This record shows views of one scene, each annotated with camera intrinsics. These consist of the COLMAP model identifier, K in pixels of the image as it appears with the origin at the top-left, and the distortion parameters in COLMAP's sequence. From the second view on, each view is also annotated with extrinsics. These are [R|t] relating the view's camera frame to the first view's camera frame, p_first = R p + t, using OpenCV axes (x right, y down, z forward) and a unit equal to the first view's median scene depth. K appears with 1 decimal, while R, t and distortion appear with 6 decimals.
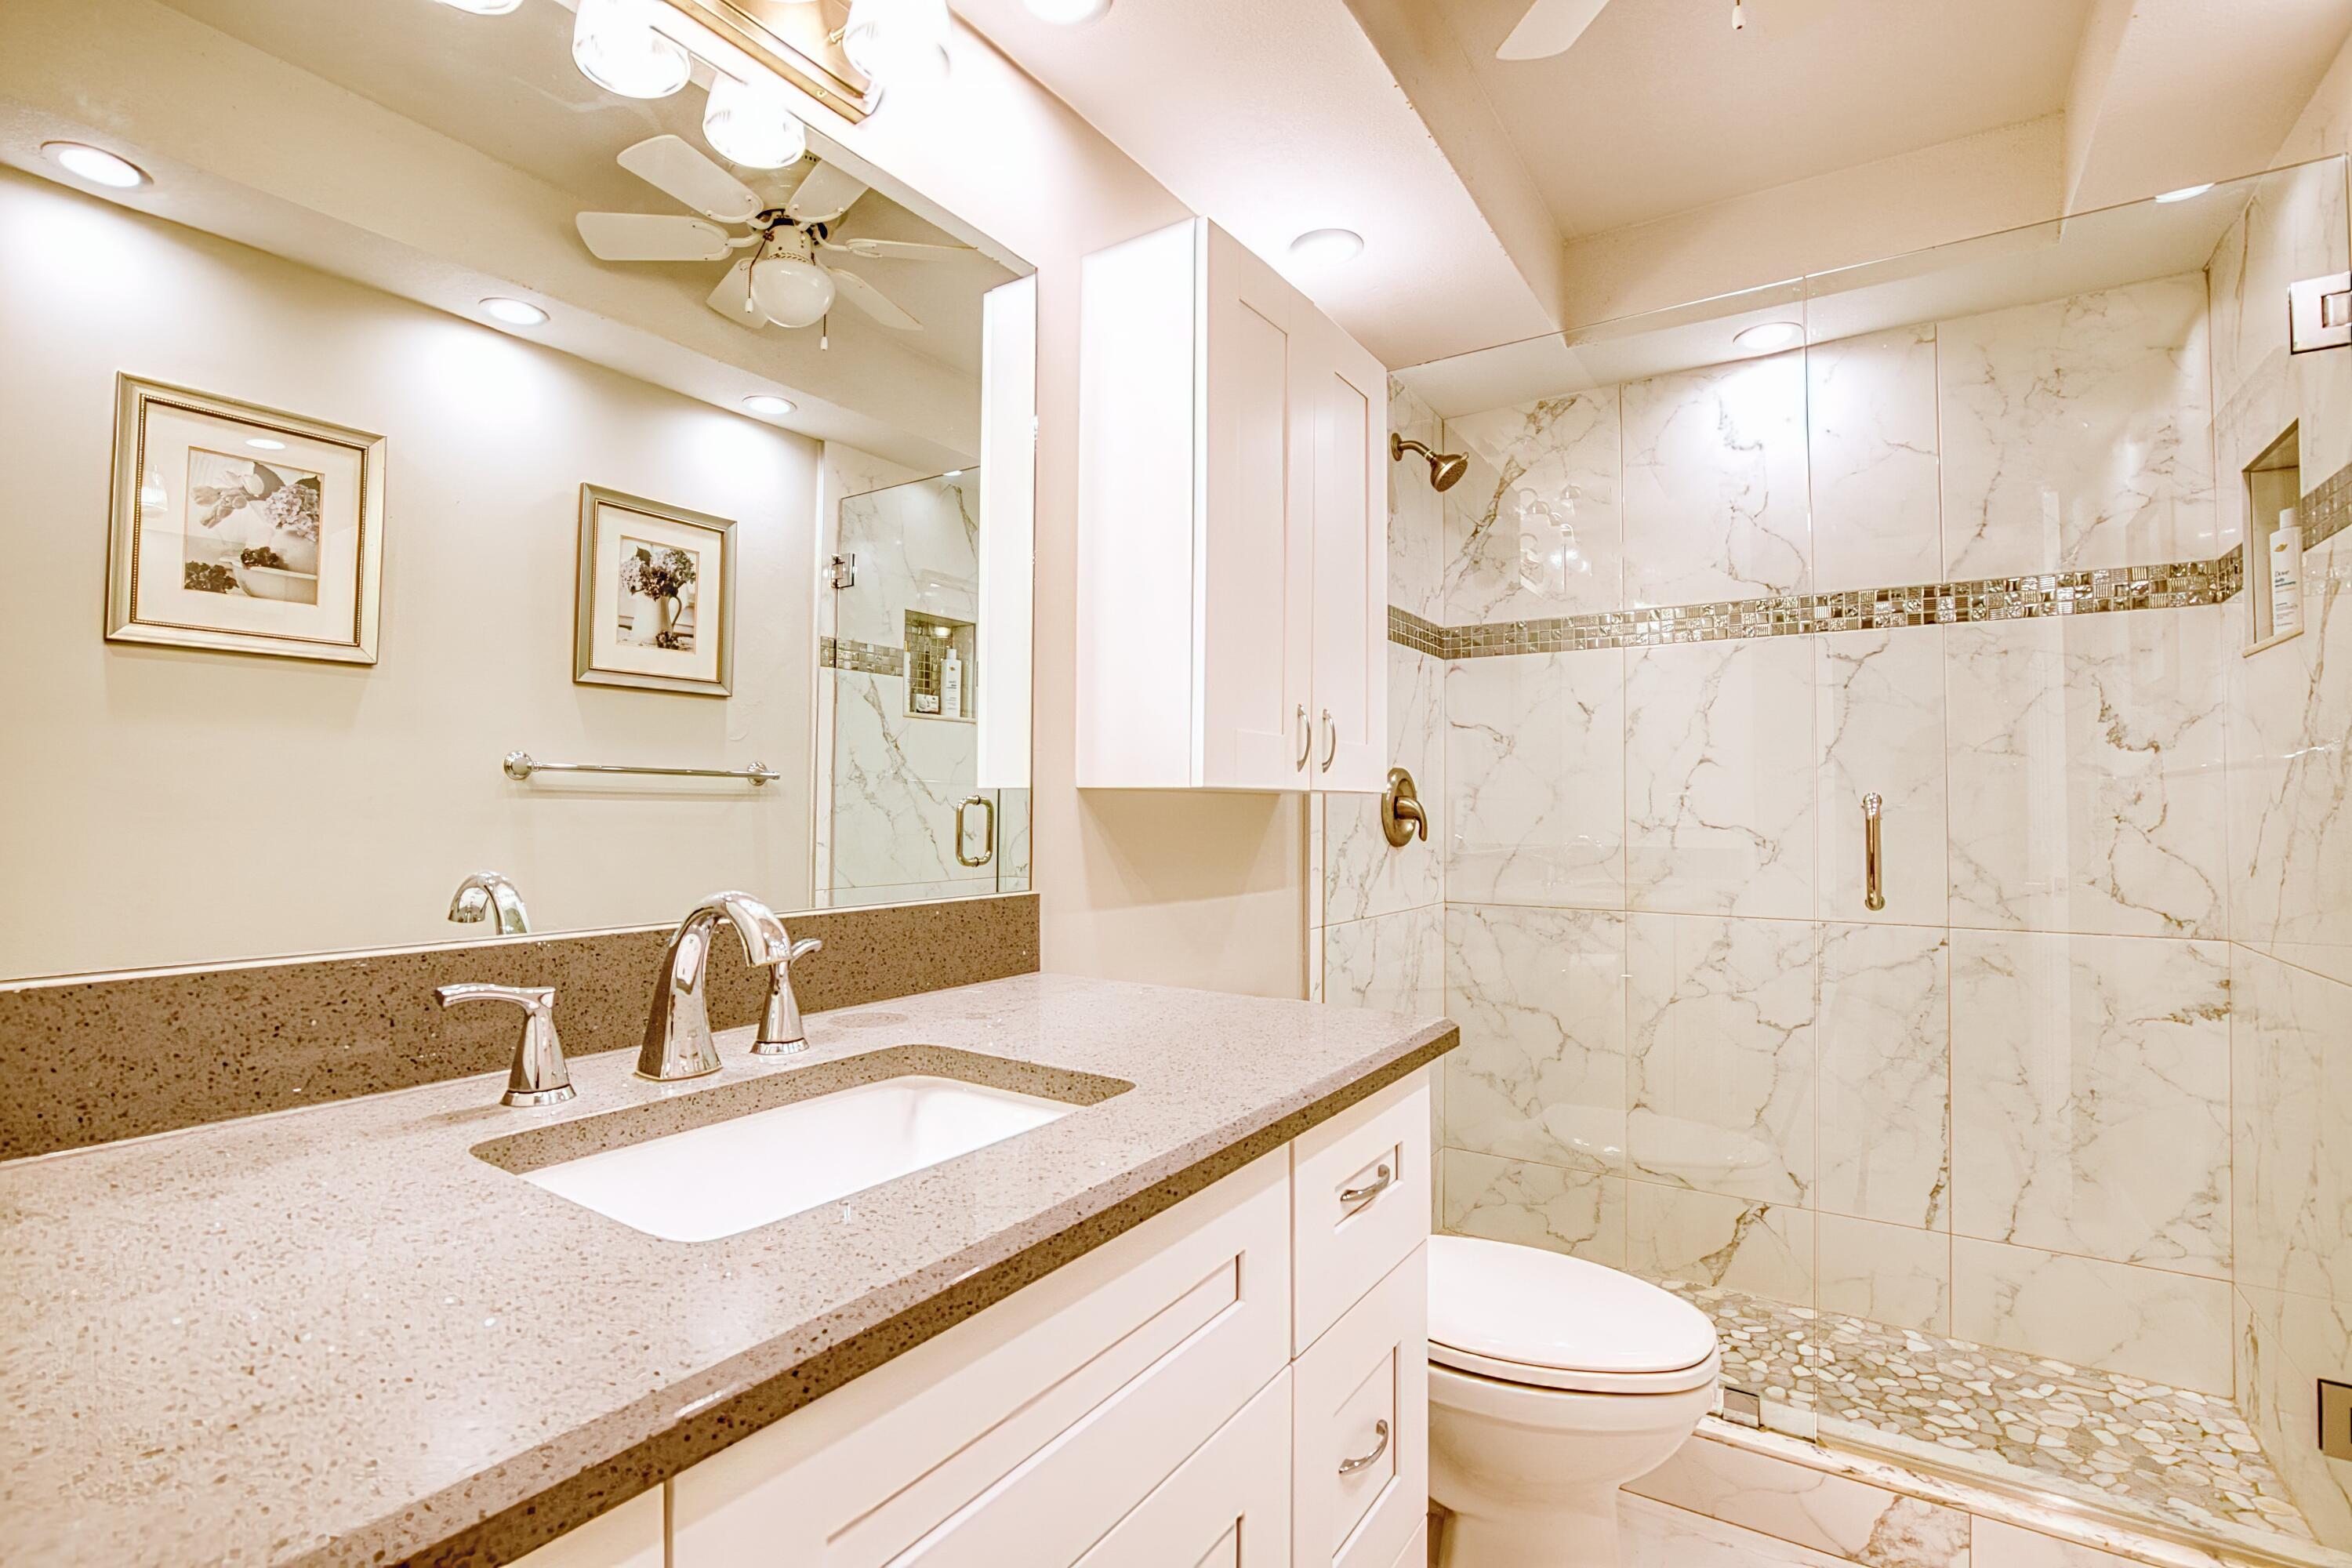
lens RADIAL K [[1091.9, 0, 1166.6], [0, 1091.9, 779.9], [0, 0, 1]] dist [-0.034201, 0.004405]
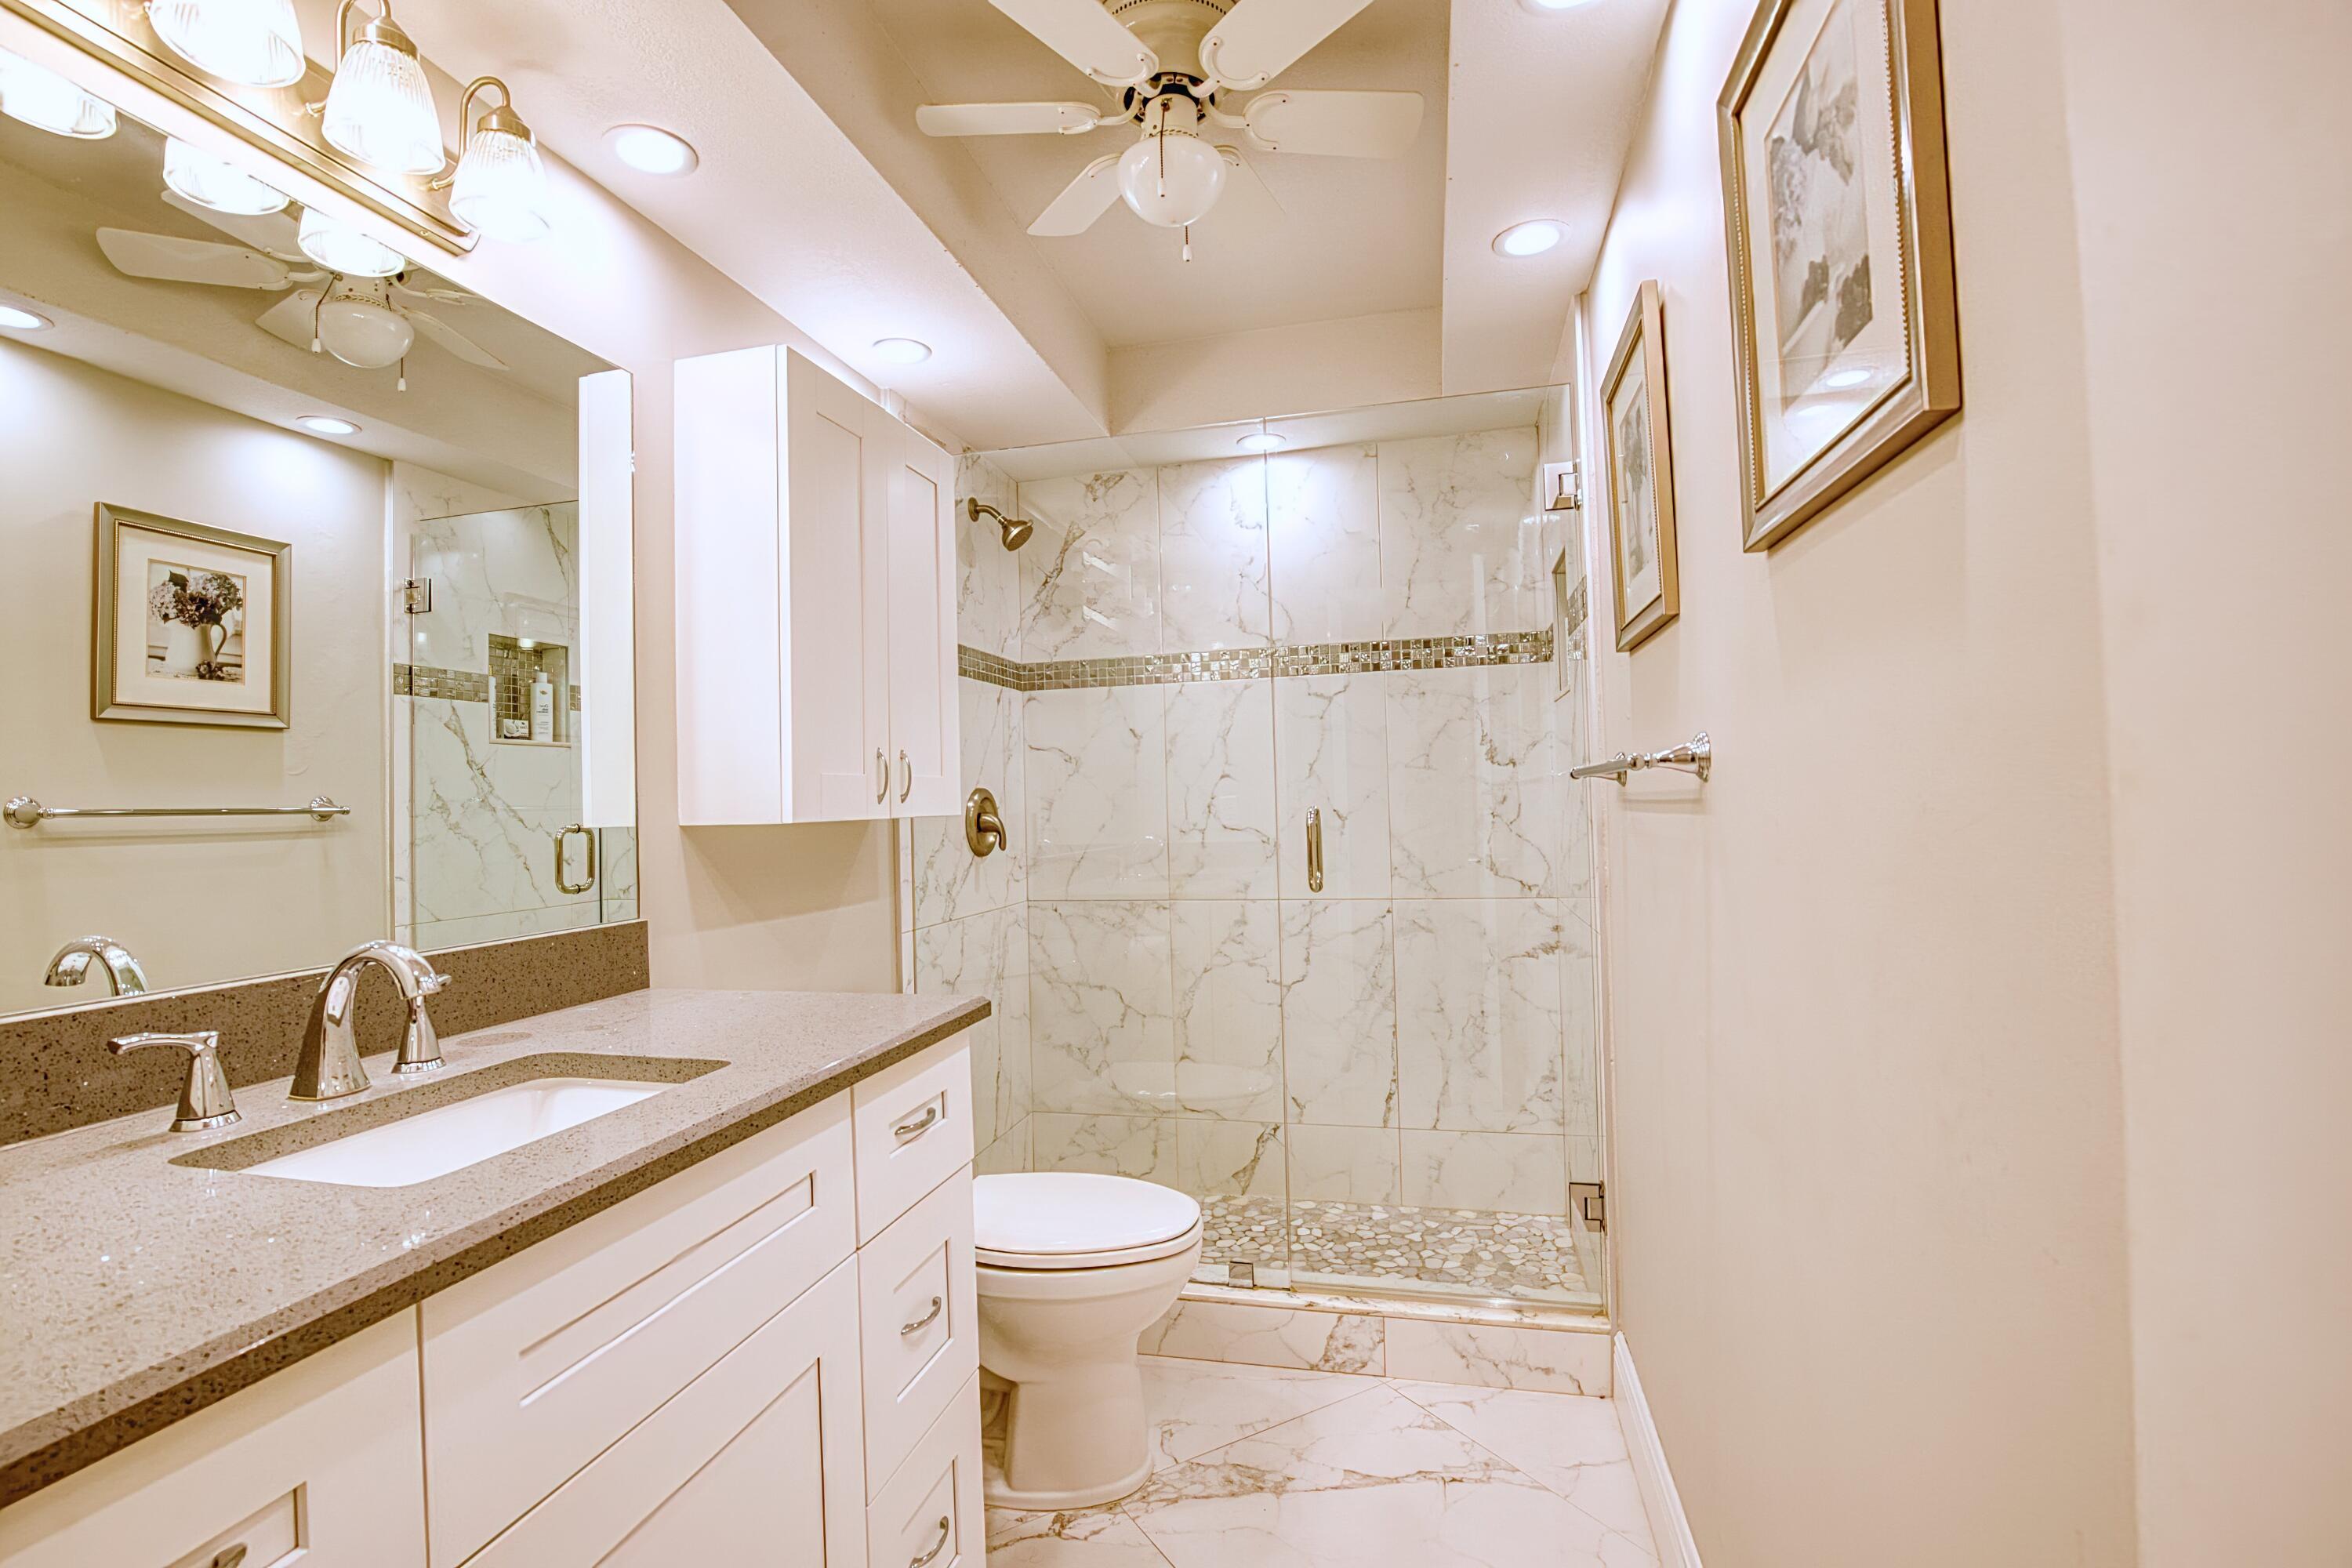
lens RADIAL K [[1091.9, 0, 1162.7], [0, 1091.9, 774.4], [0, 0, 1]] dist [-0.034201, 0.004405]
pose [[0.944409, -0.024485, 0.327861, 0.020208], [0.024975, 0.999684, 0.002716, -0.030270], [-0.327824, 0.005623, 0.944722, -0.200322]]
